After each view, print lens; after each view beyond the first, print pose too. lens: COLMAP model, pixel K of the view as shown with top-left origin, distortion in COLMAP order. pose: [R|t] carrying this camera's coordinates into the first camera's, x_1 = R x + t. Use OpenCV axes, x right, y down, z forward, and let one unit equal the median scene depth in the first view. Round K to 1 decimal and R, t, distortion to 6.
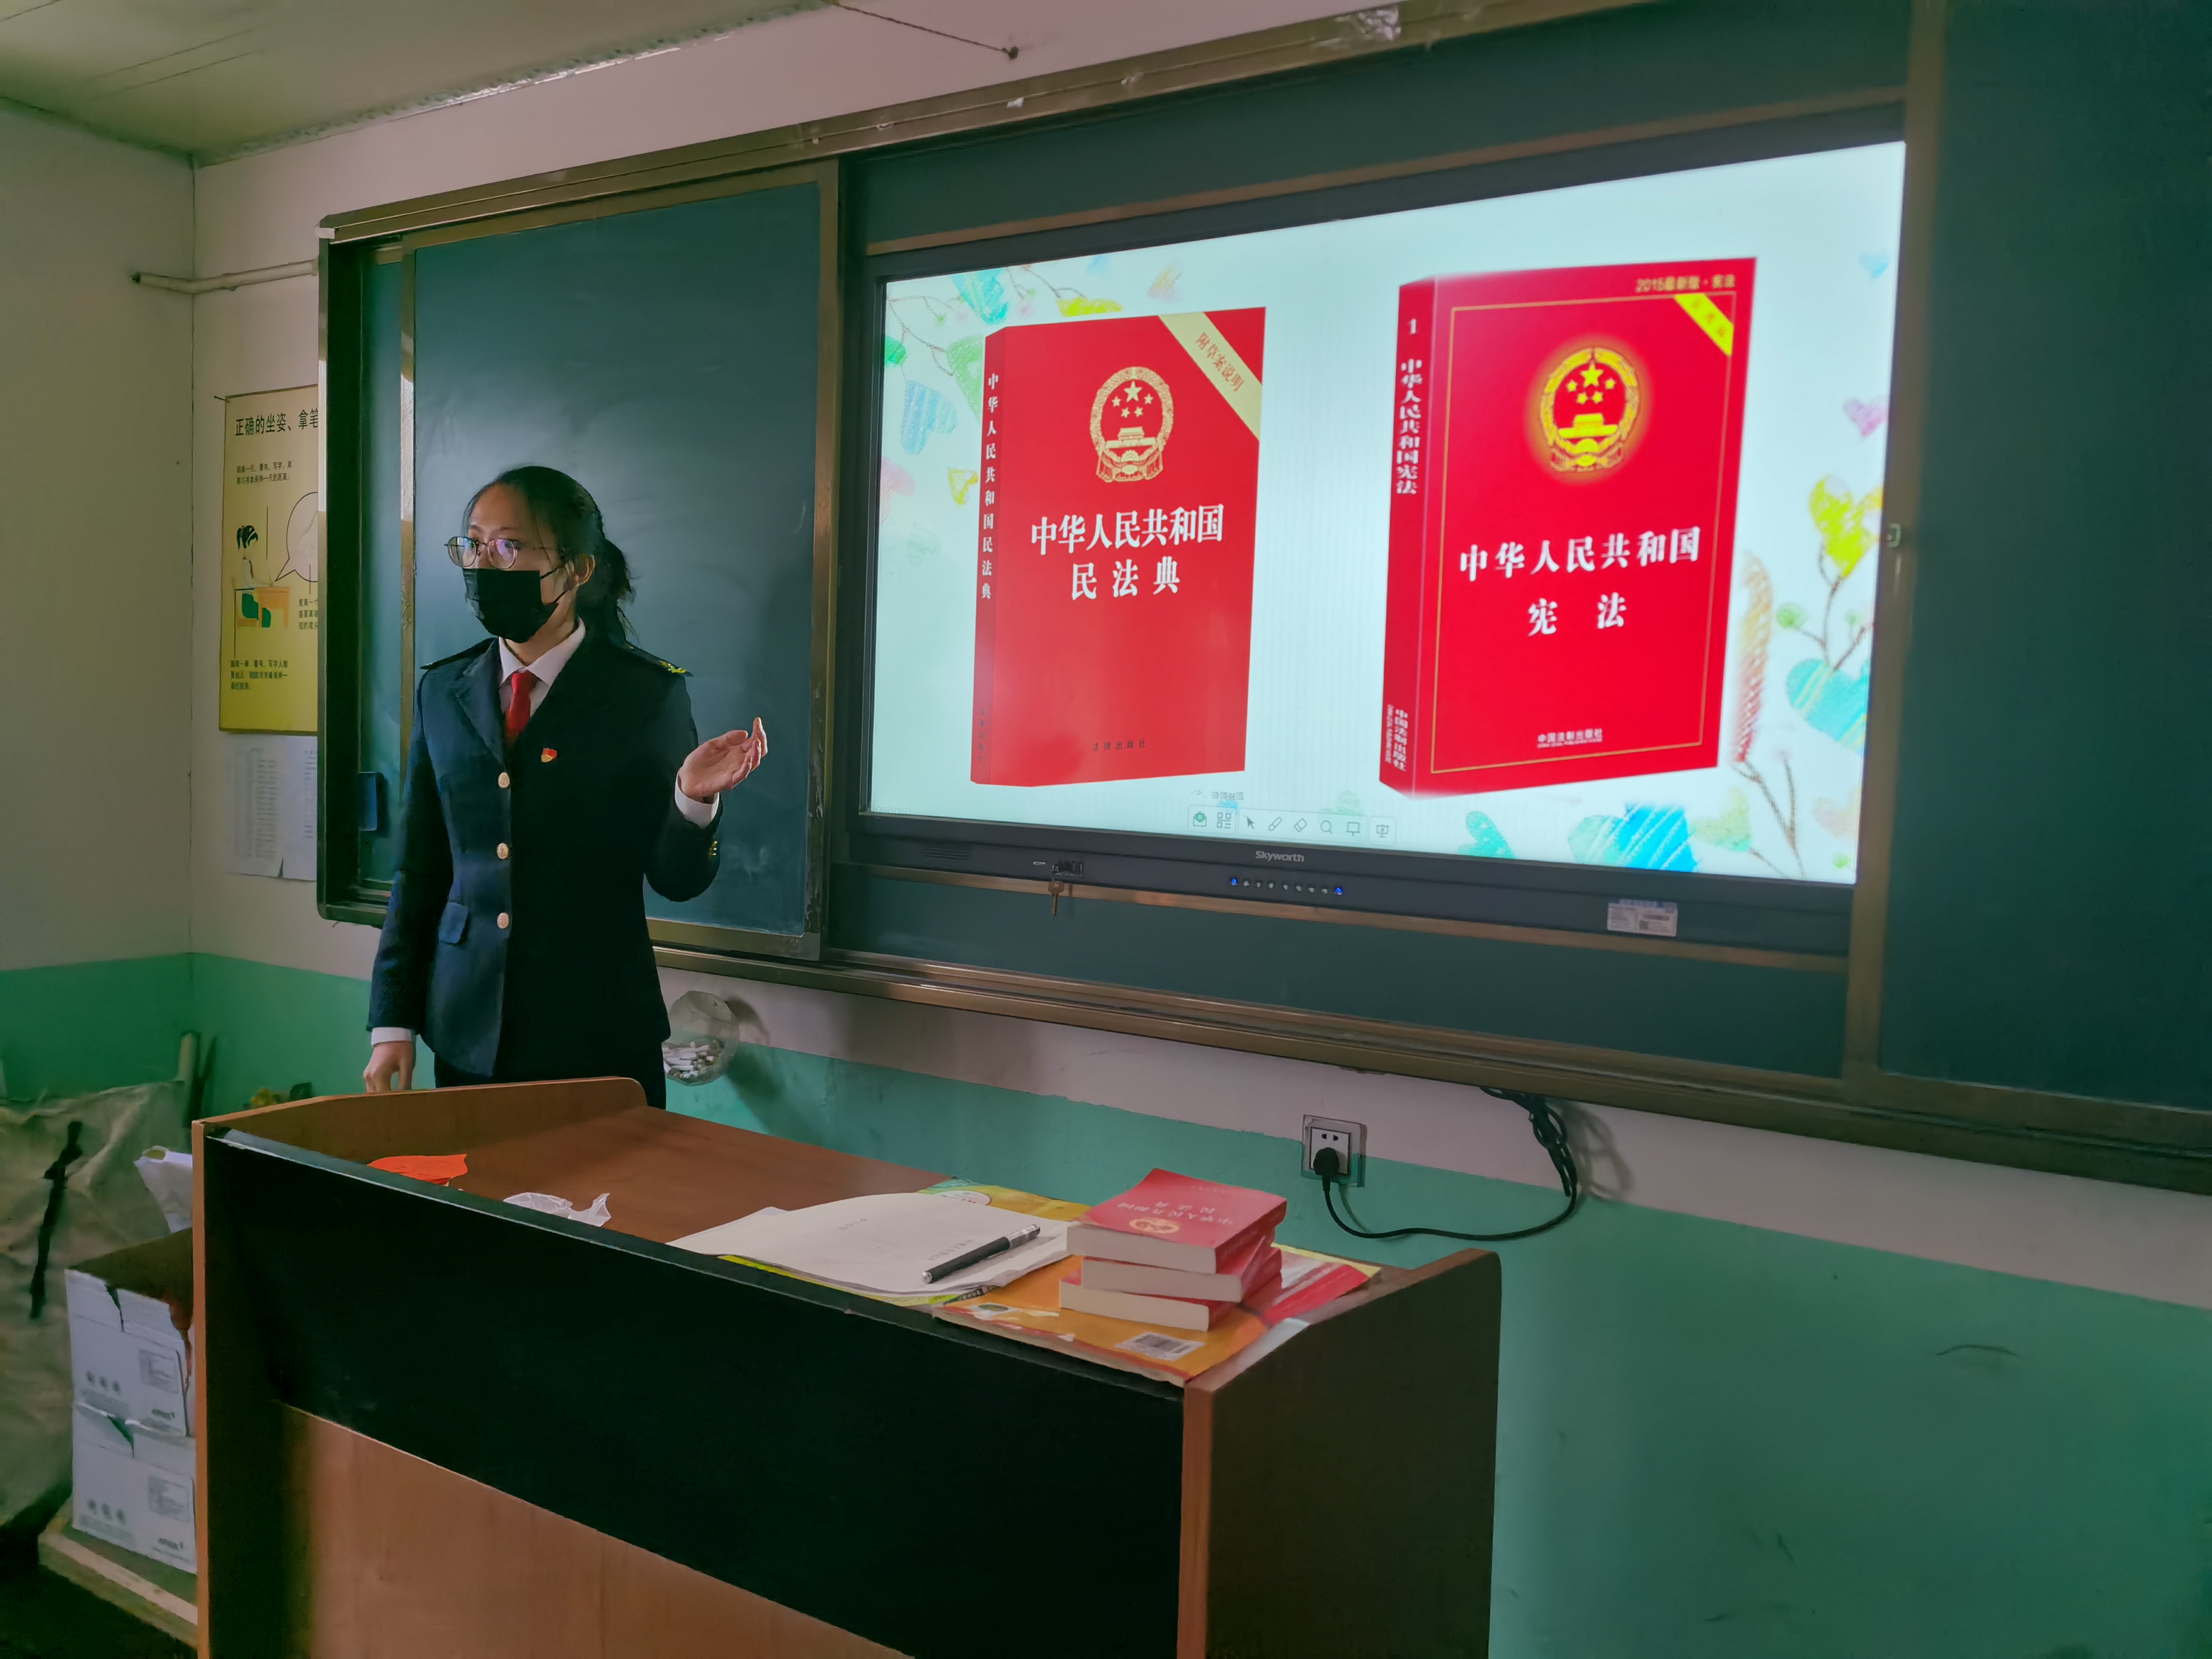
lens RADIAL K [[1705.5, 0, 1100.0], [0, 1705.5, 828.1], [0, 0, 1]] dist [0.073956, -0.095829]
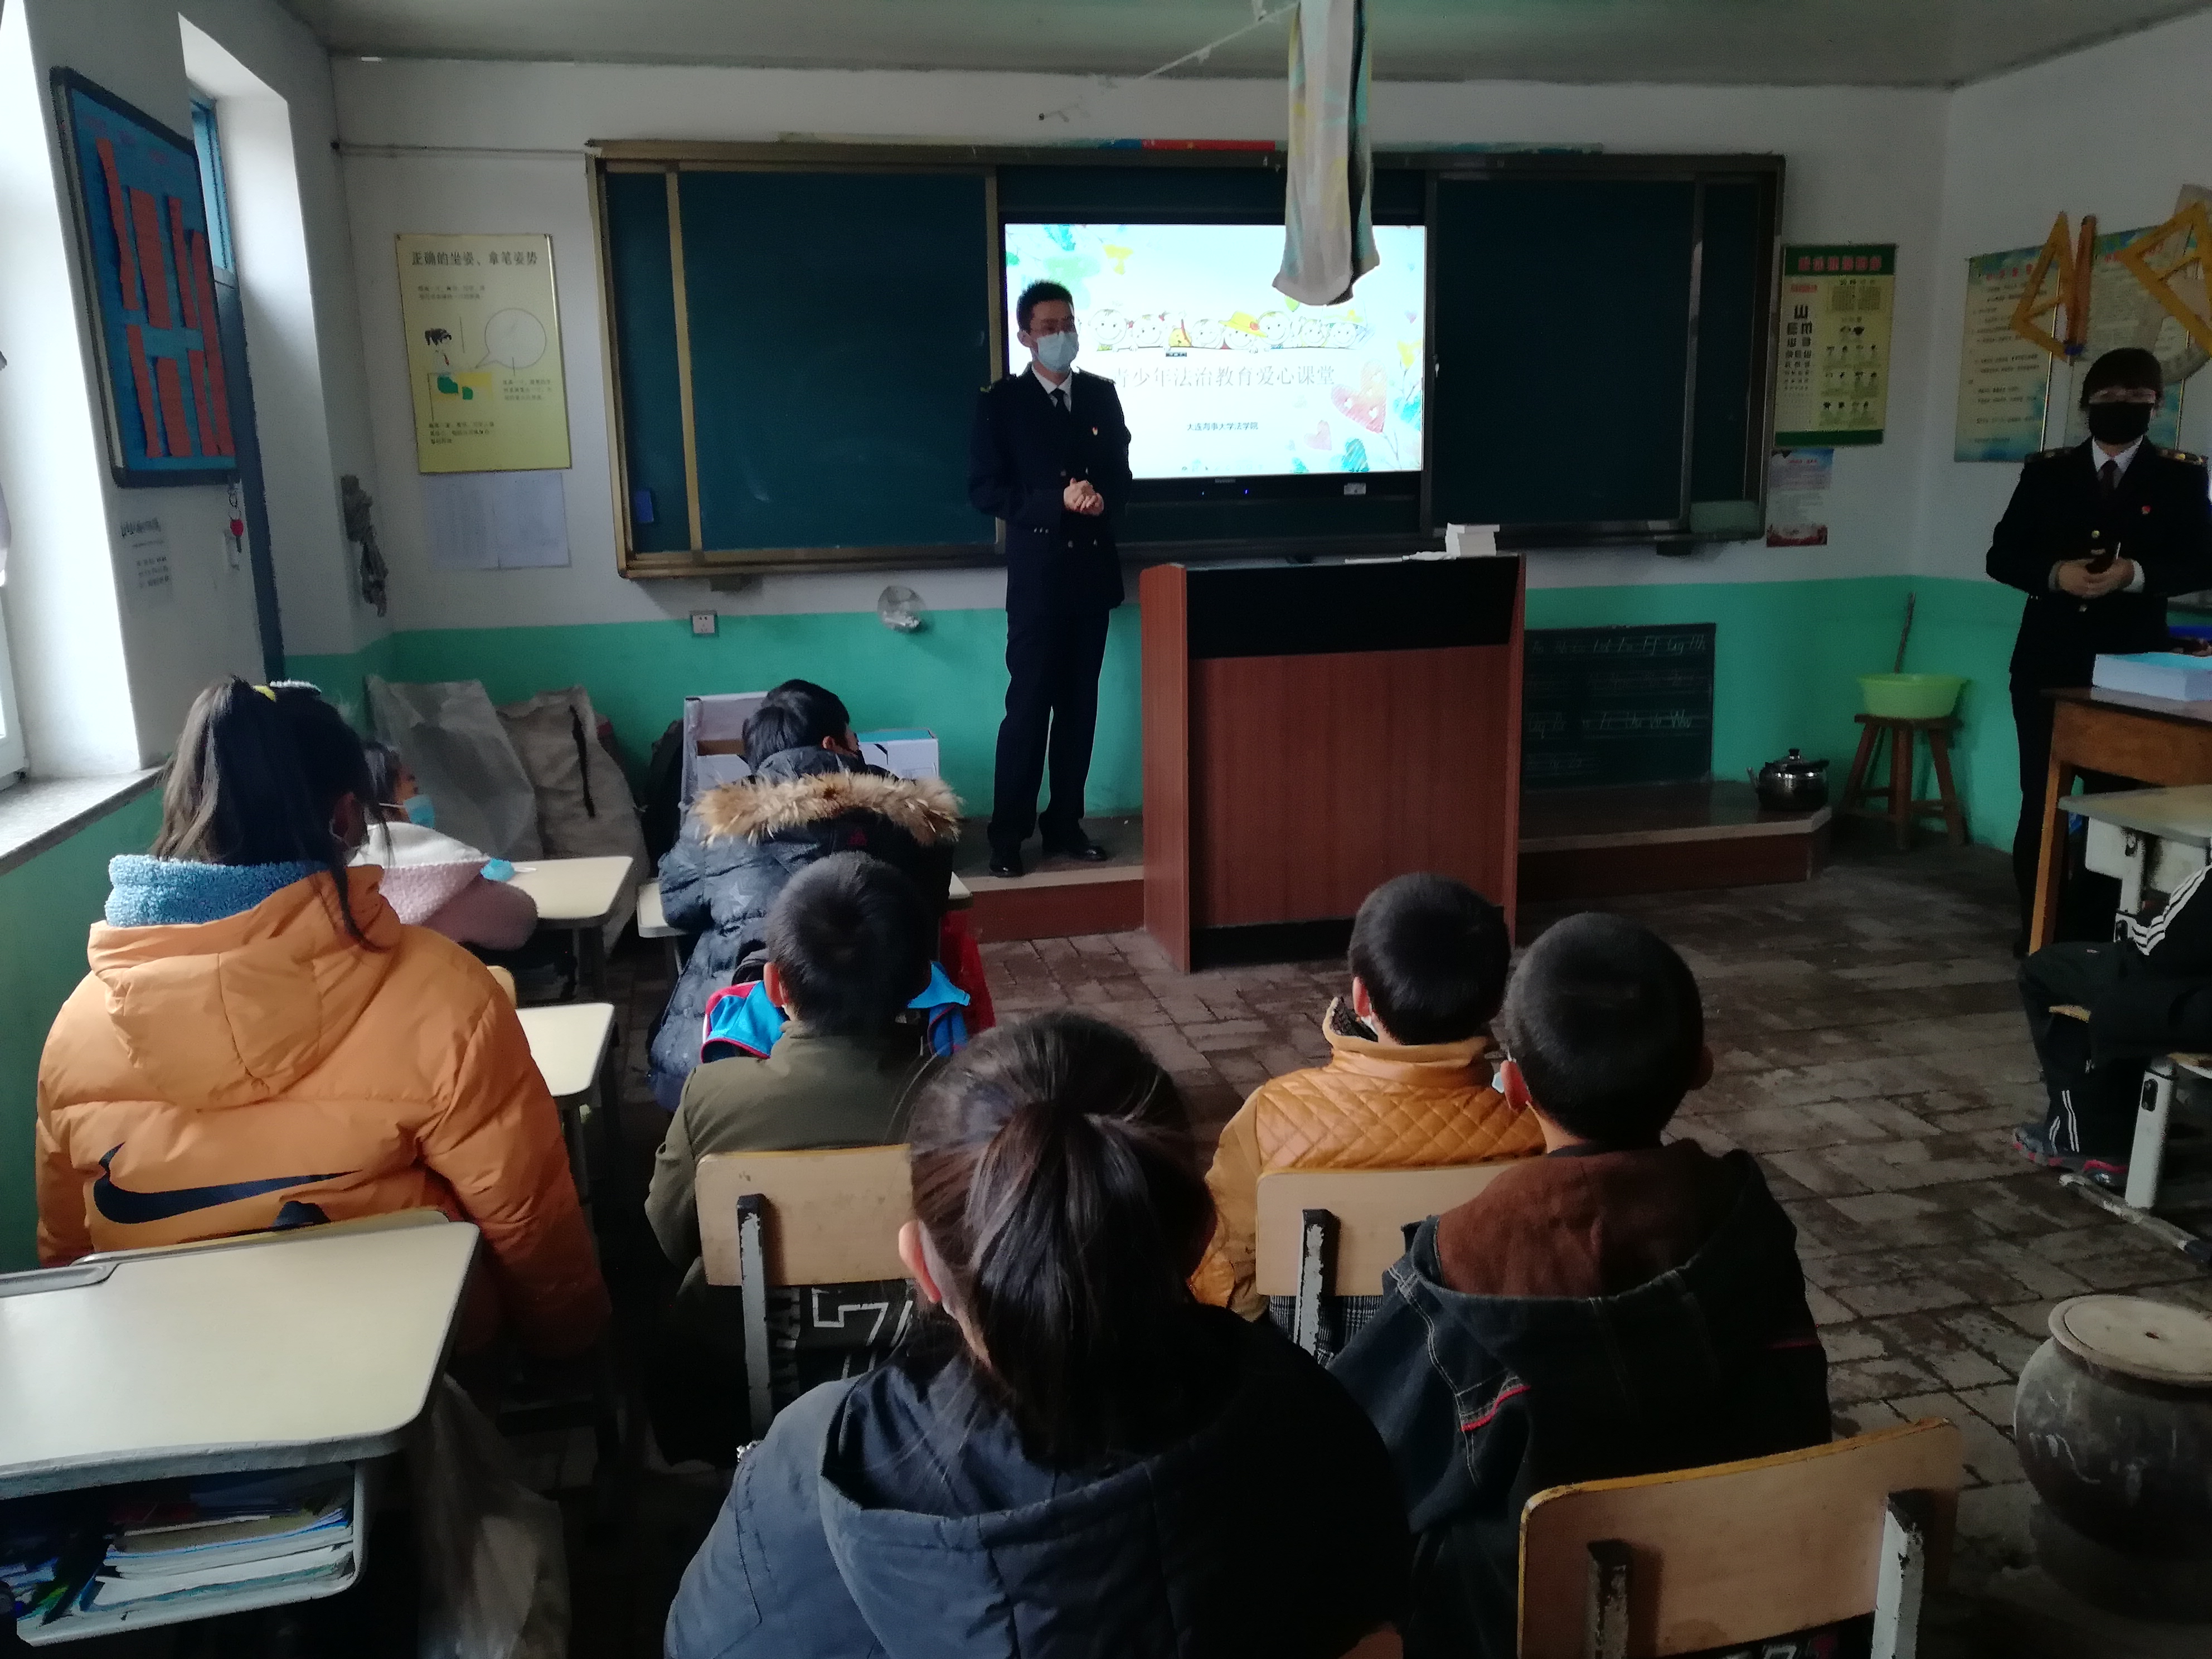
lens RADIAL K [[1806.1, 0, 1104.3], [0, 1806.1, 851.5], [0, 0, 1]] dist [0.006262, 0.015209]
pose [[0.711345, -0.199375, 0.673971, -1.793432], [0.089964, 0.976863, 0.194024, 0.016418], [-0.697061, -0.077385, 0.712823, -0.775327]]
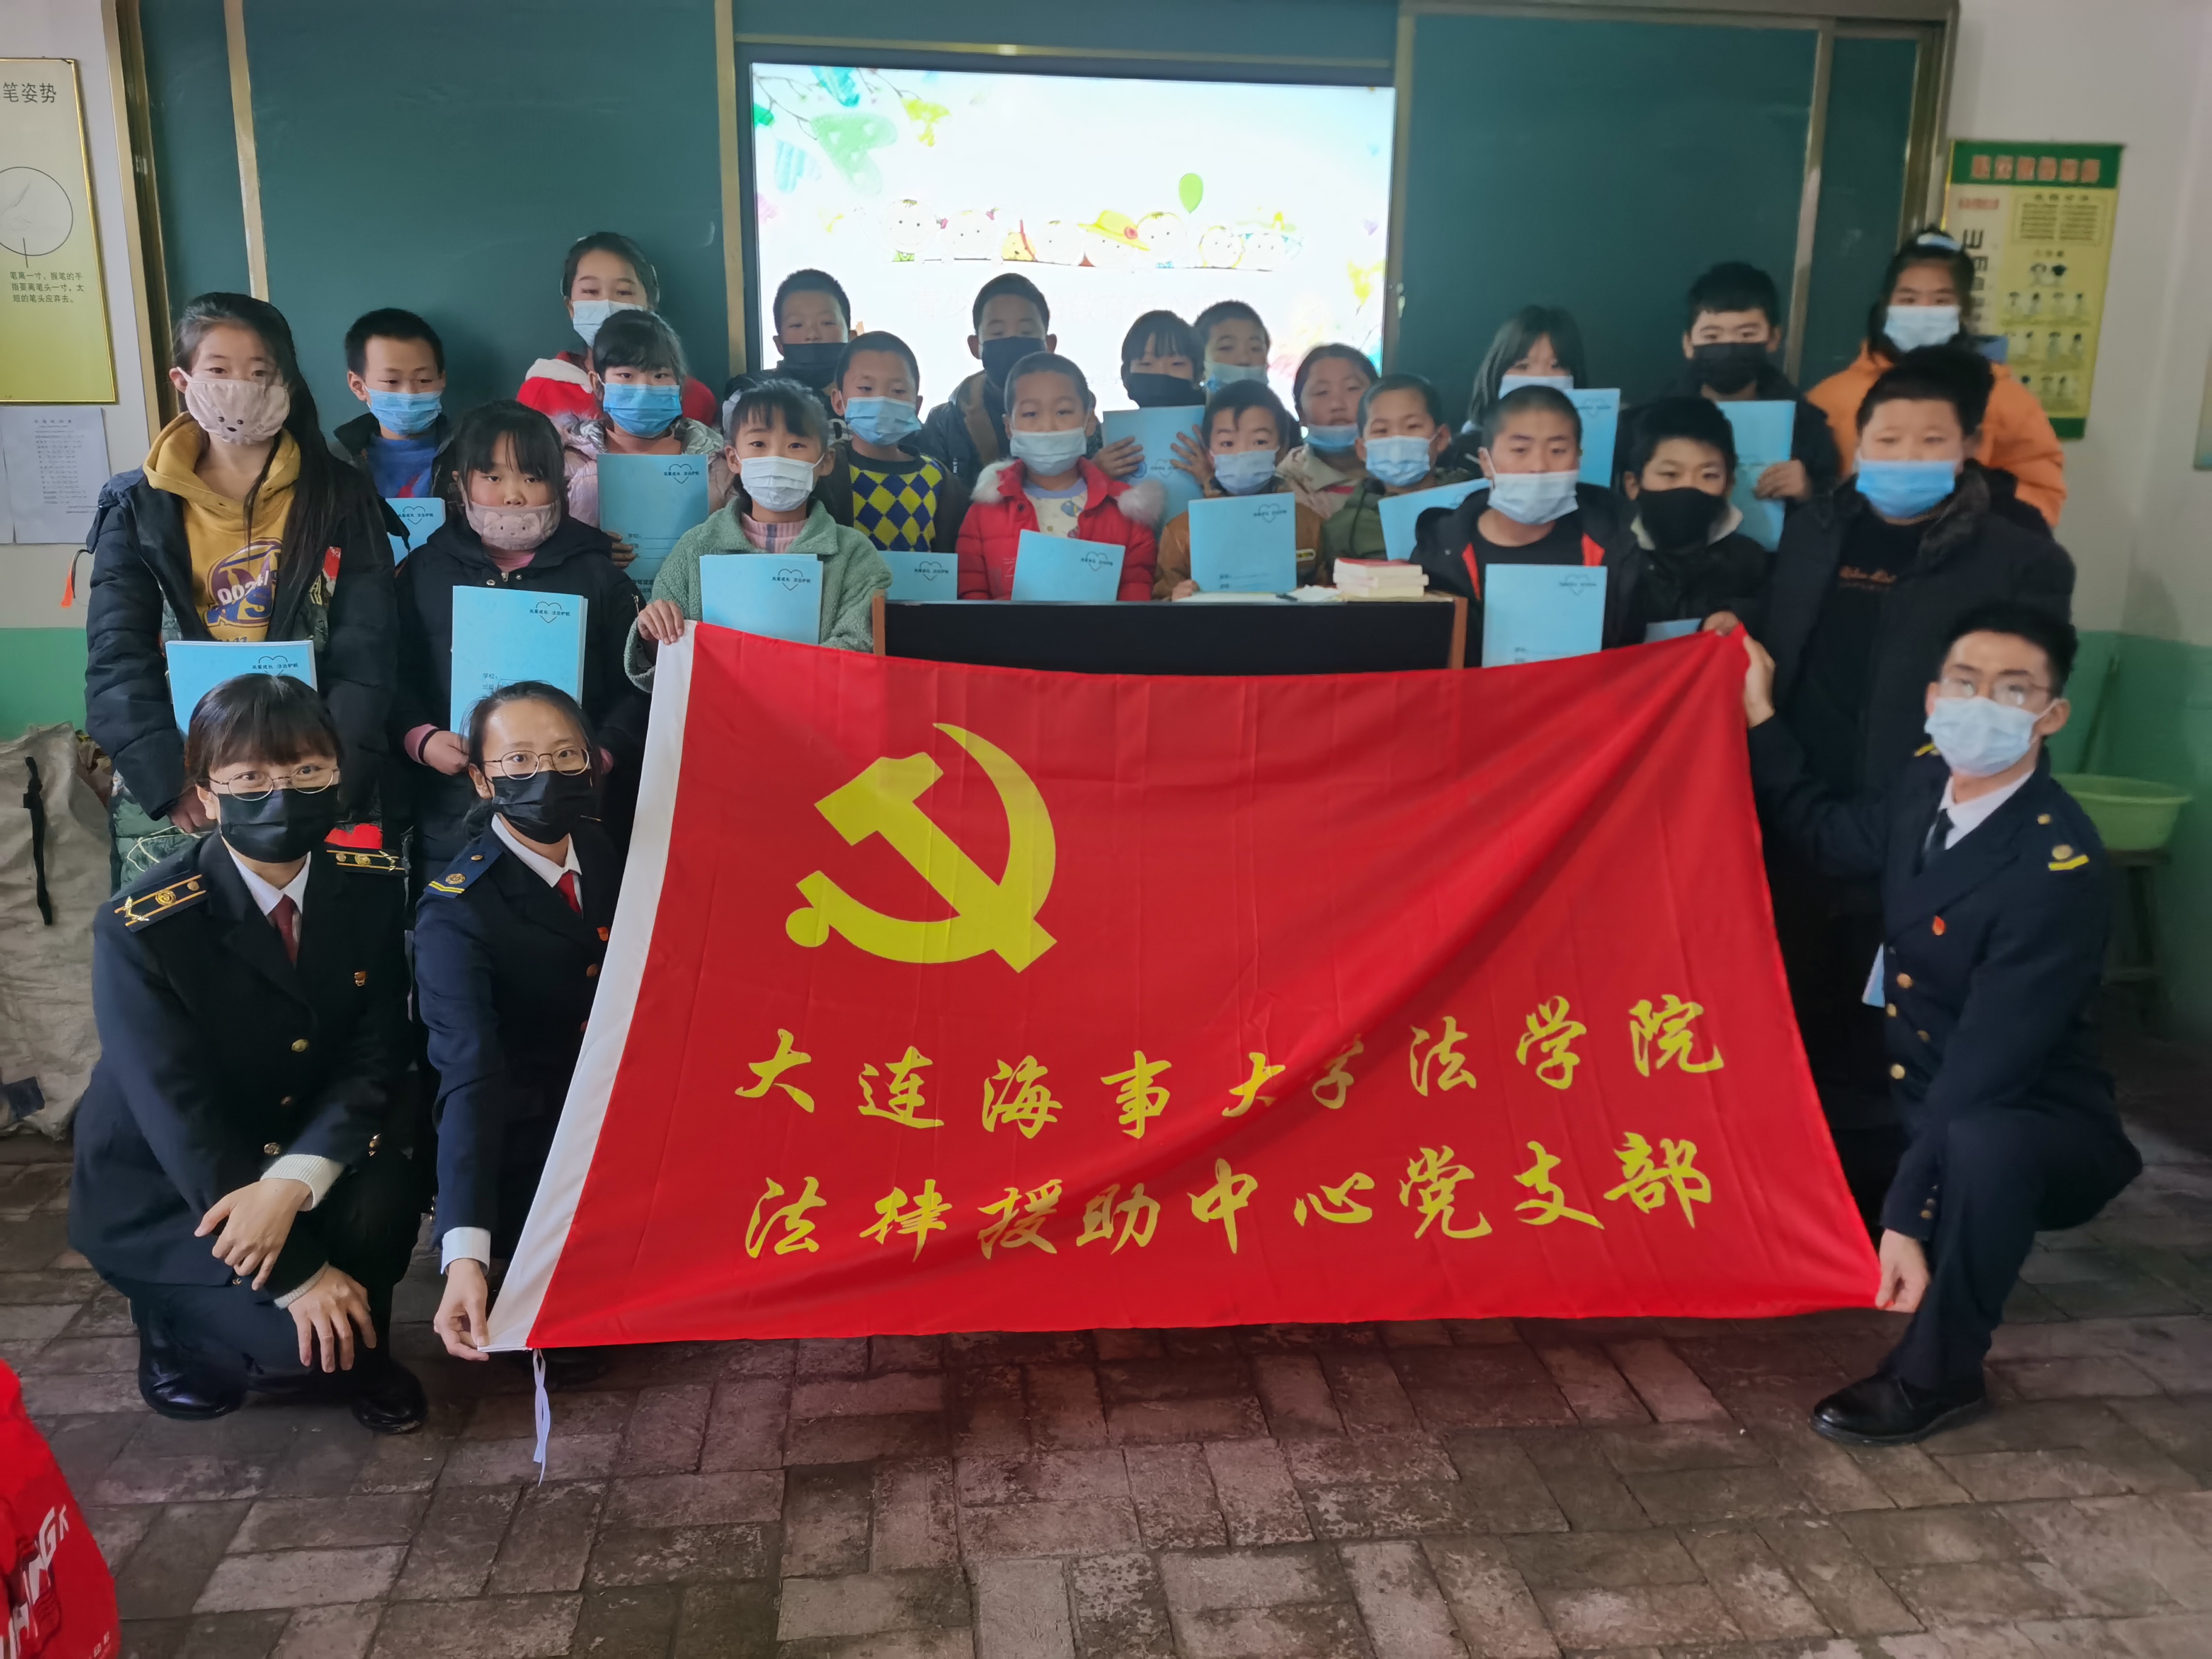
lens RADIAL K [[1705.5, 0, 1100.0], [0, 1705.5, 828.1], [0, 0, 1]] dist [0.073956, -0.095829]
pose [[0.776340, -0.166356, 0.607965, -0.928092], [0.052888, 0.978334, 0.200163, 0.032932], [-0.628091, -0.123240, 0.768319, -0.379048]]
